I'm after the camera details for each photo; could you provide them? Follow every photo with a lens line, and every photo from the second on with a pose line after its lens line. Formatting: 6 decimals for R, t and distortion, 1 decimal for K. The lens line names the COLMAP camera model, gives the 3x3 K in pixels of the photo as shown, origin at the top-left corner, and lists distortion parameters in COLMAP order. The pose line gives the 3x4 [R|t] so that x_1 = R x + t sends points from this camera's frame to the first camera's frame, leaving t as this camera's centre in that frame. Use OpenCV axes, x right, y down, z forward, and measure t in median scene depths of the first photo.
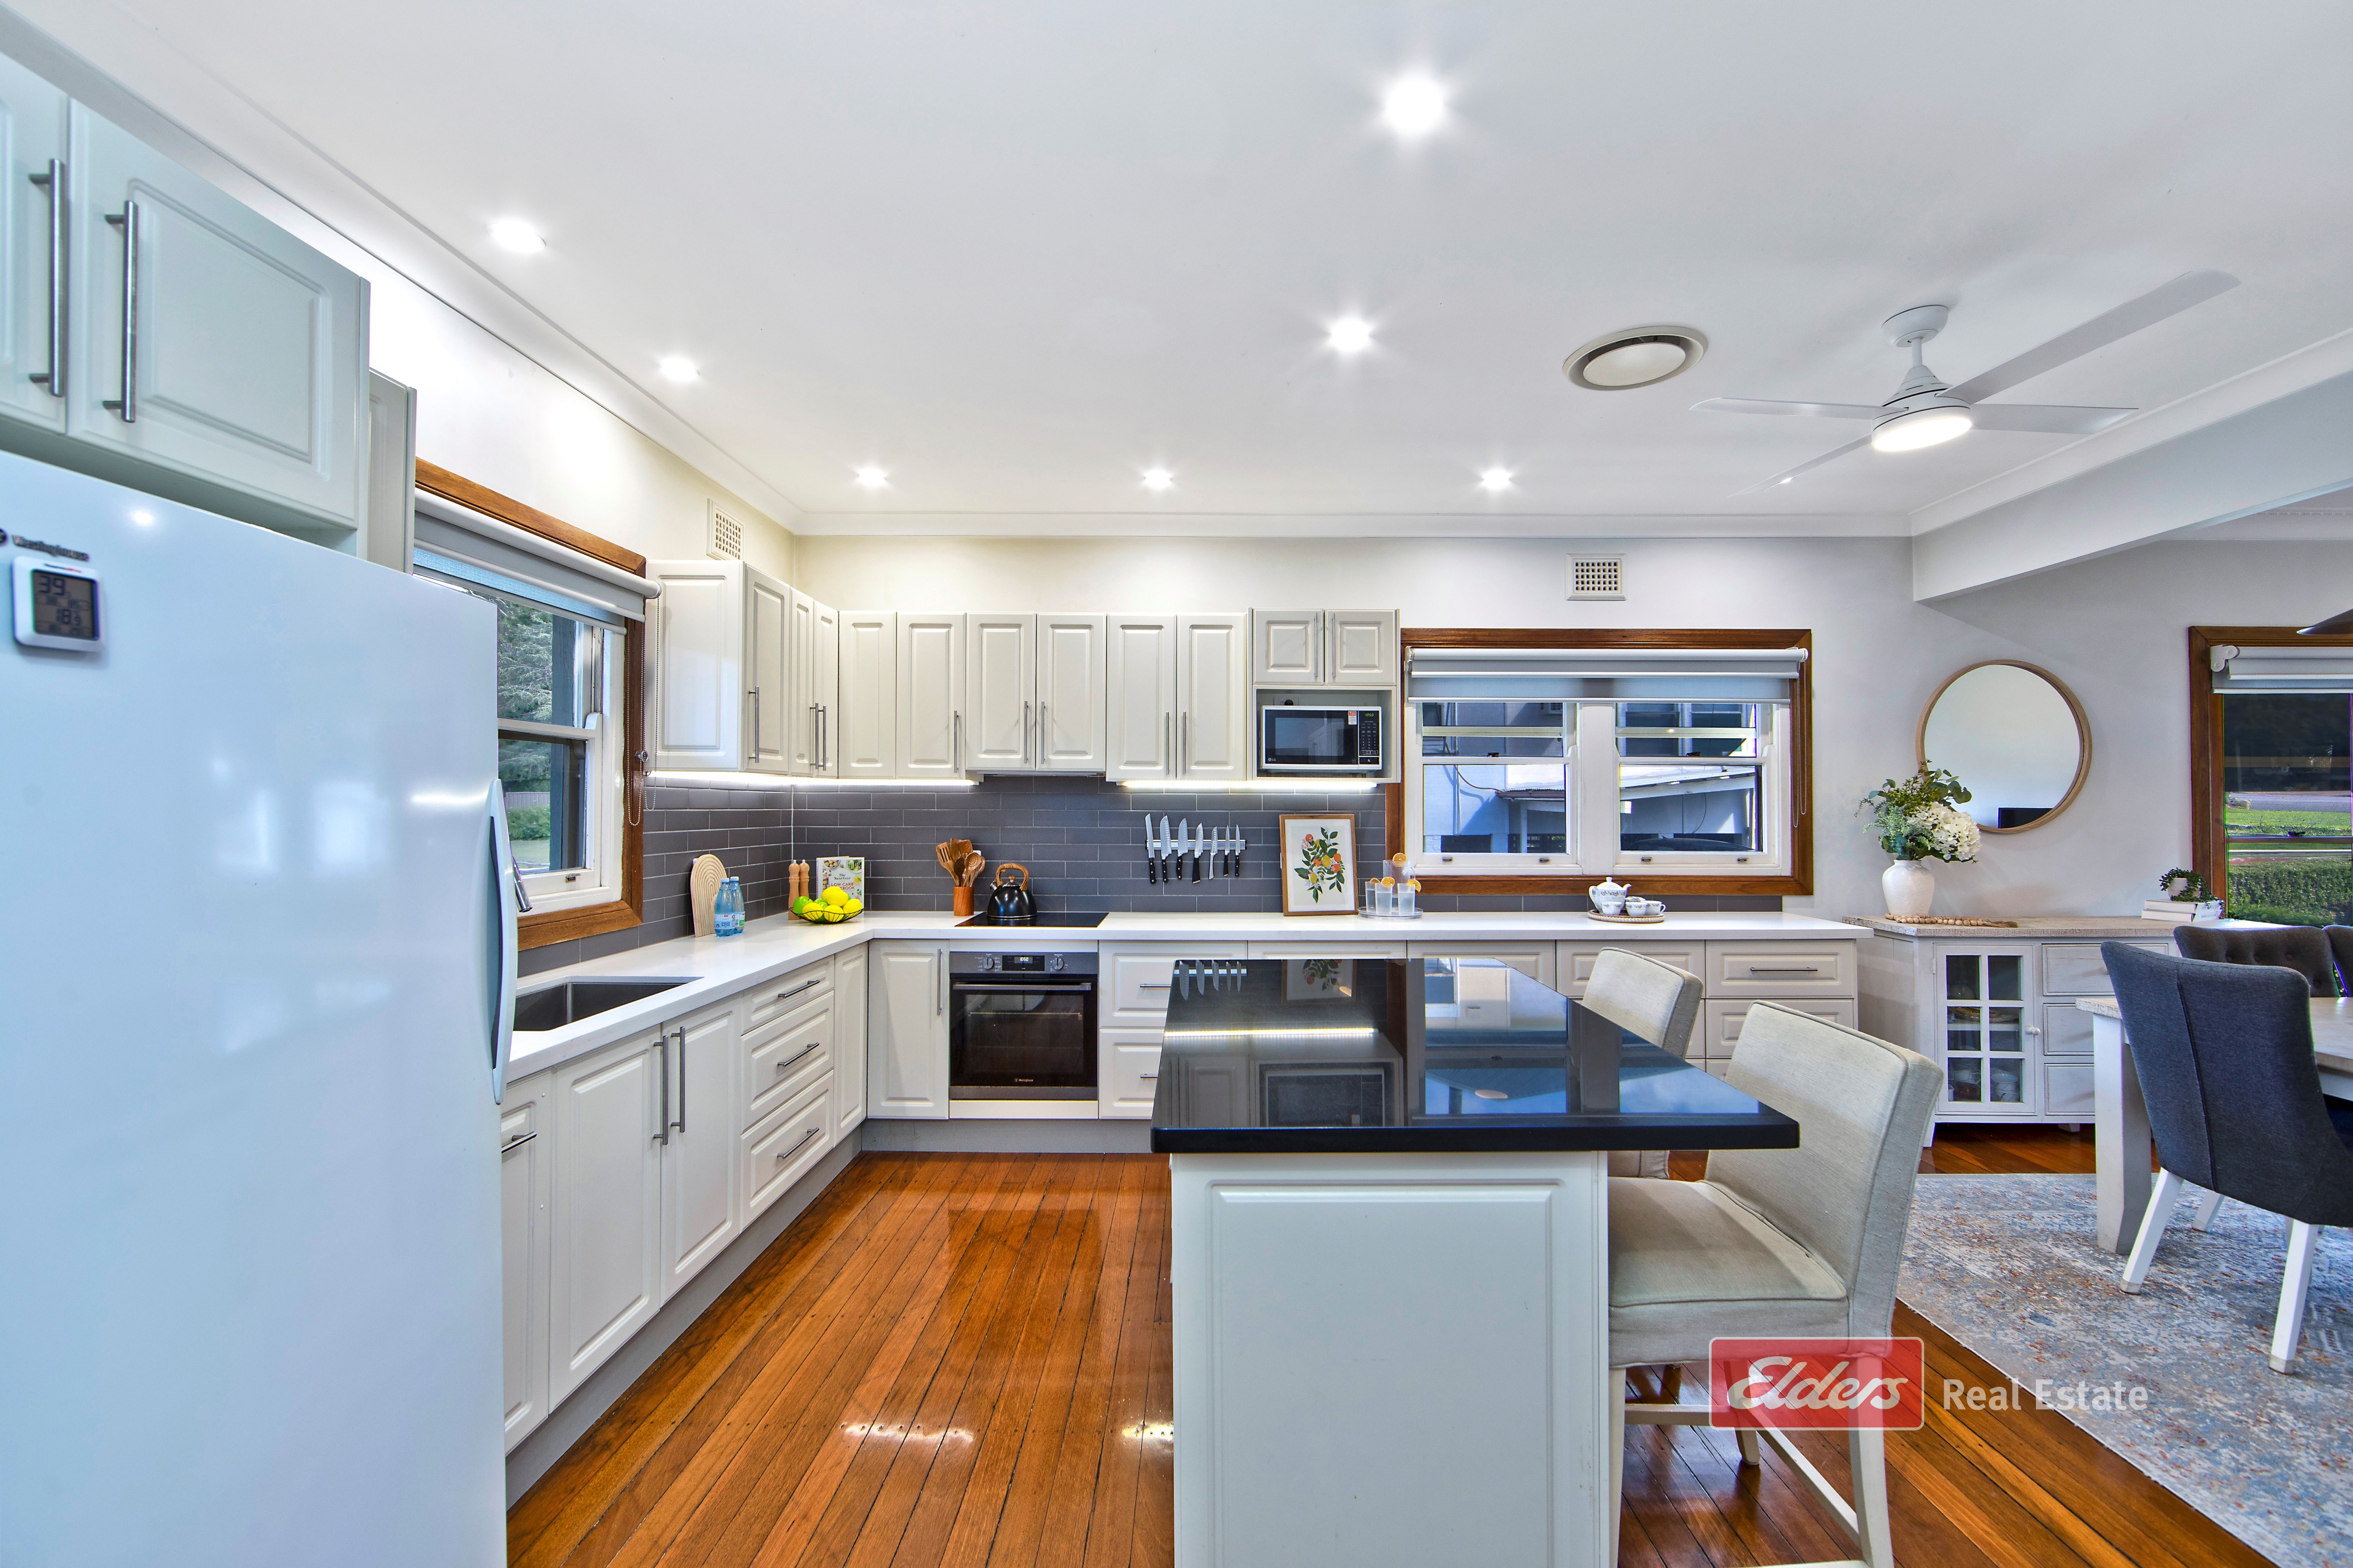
lens RADIAL K [[931.5, 0, 1197.8], [0, 931.5, 793.4], [0, 0, 1]] dist [0.000548, 0.000179]
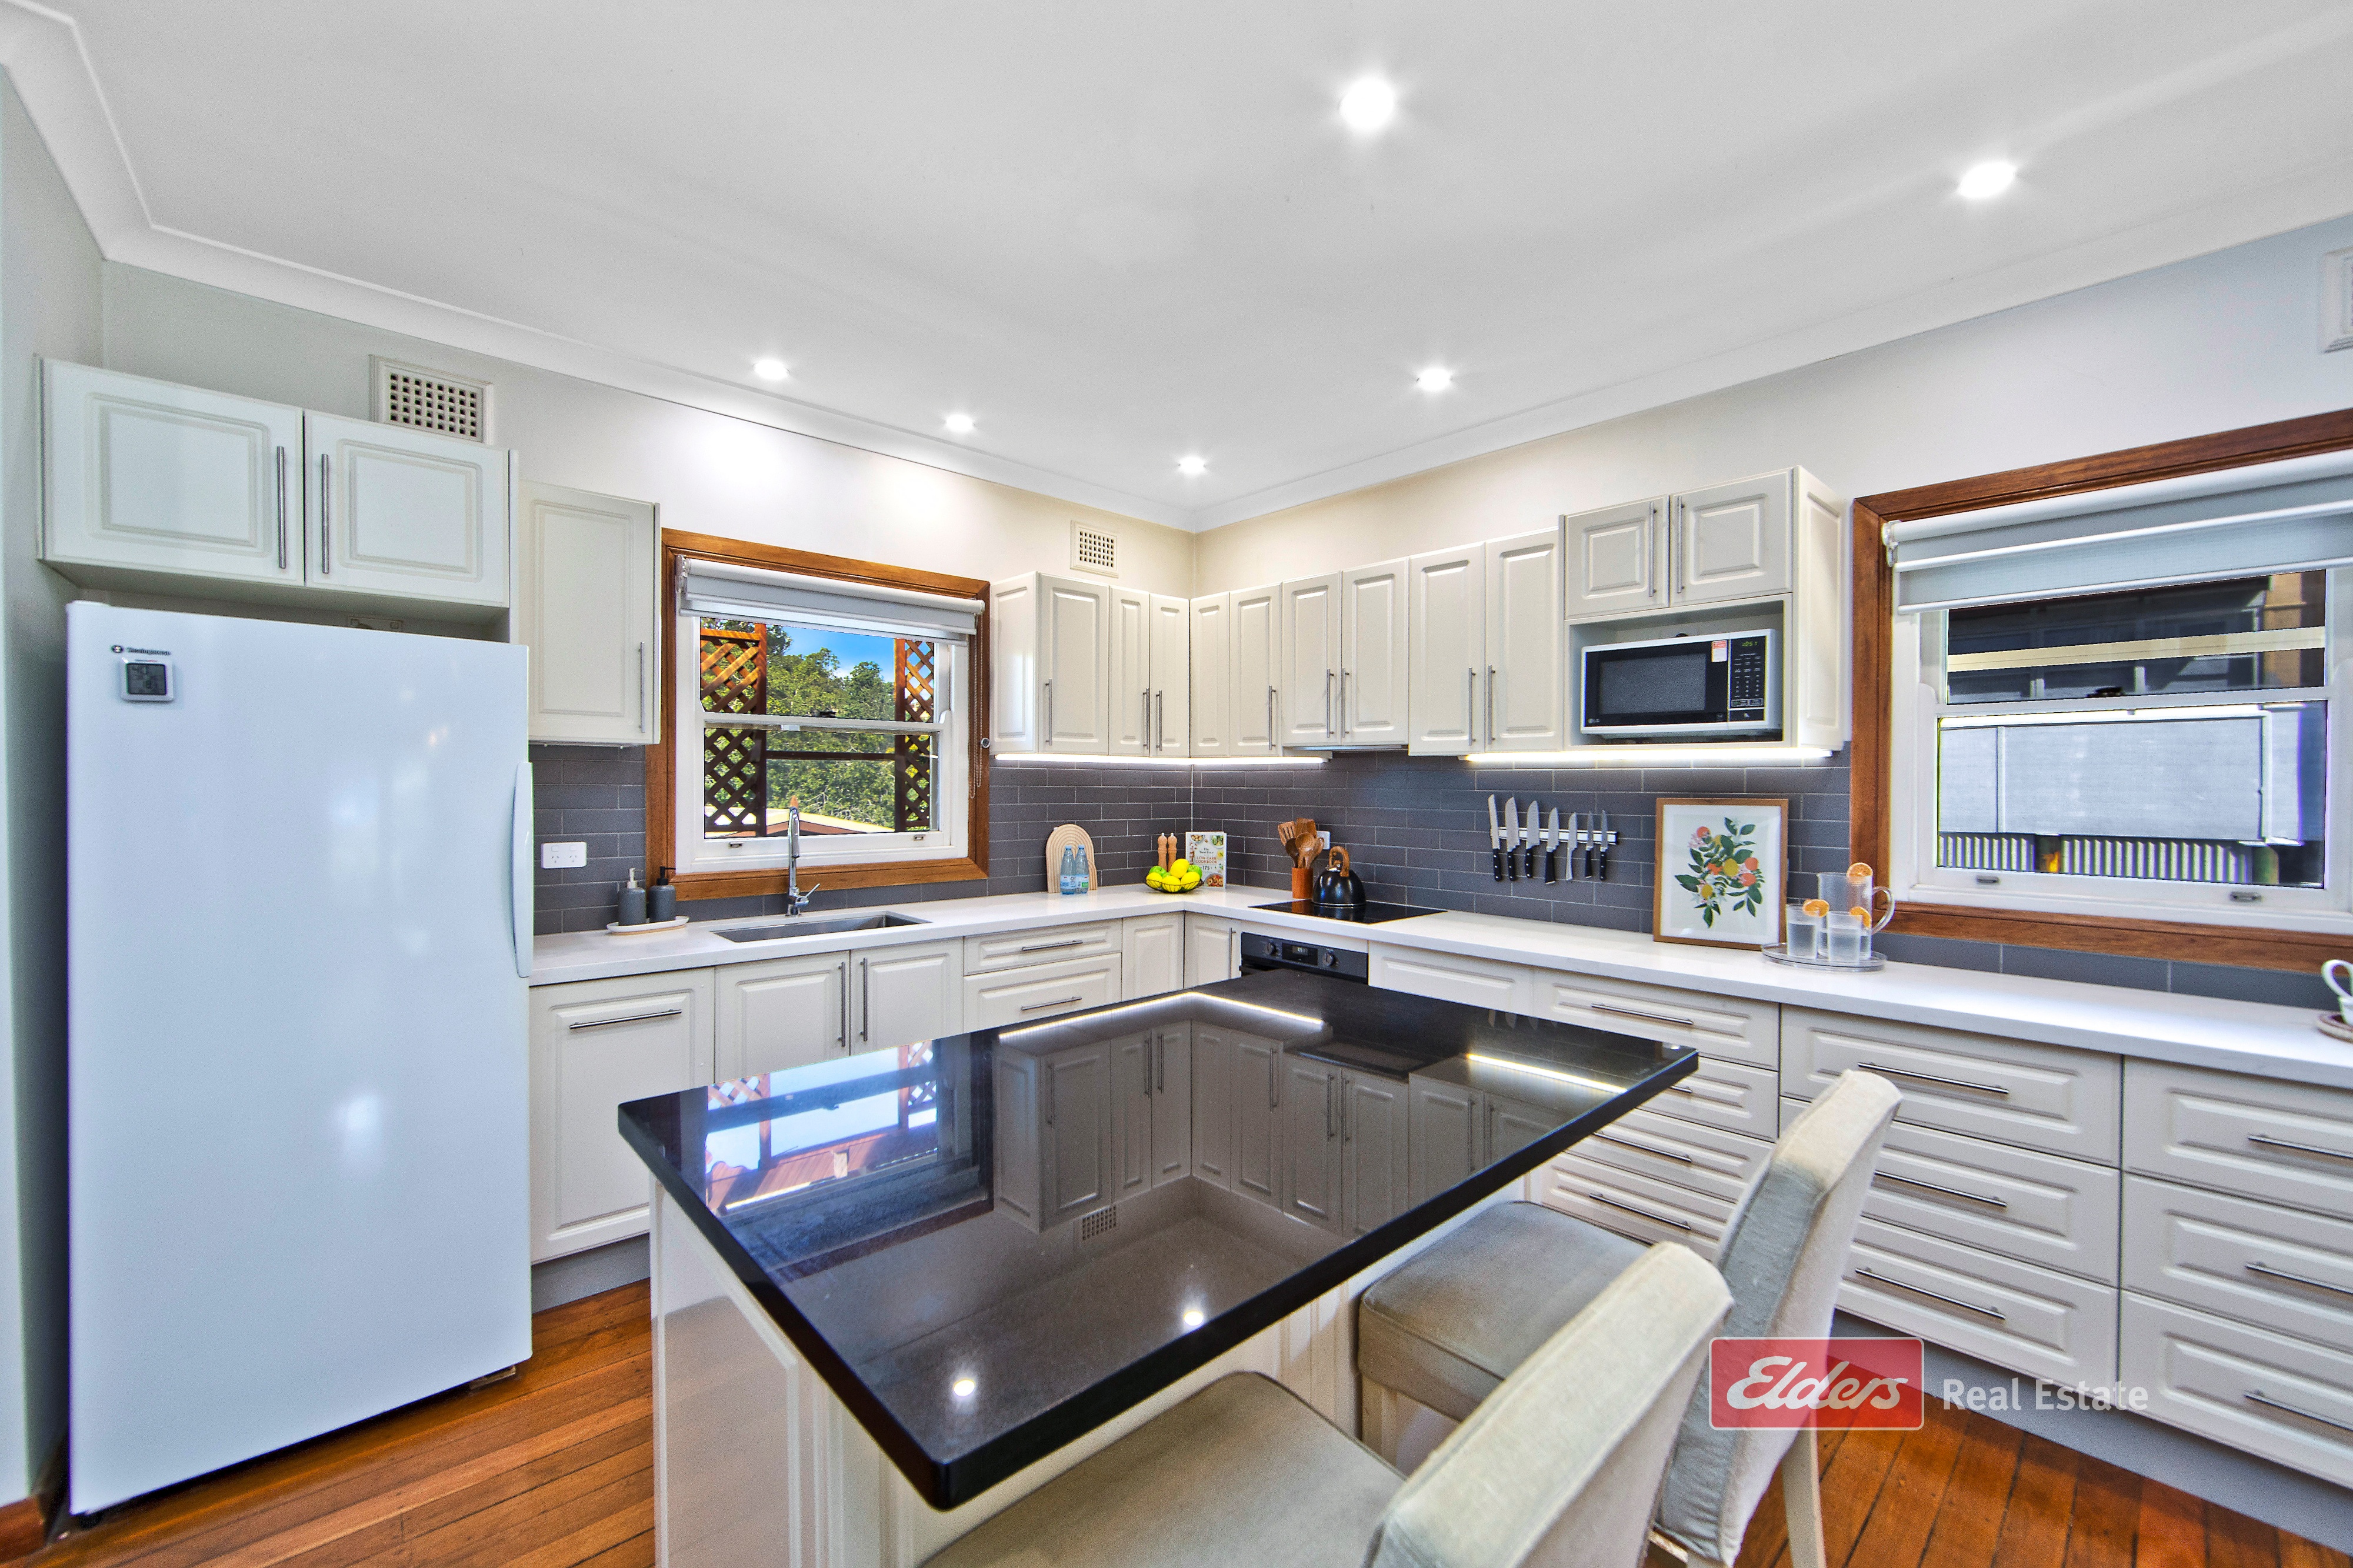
lens RADIAL K [[931.5, 0, 1197.8], [0, 931.5, 793.4], [0, 0, 1]] dist [0.000548, 0.000179]
pose [[0.682034, 0.009792, -0.731255, 0.381683], [0.005986, 0.999802, 0.018970, 0.004182], [0.731296, -0.017316, 0.681840, 0.271856]]
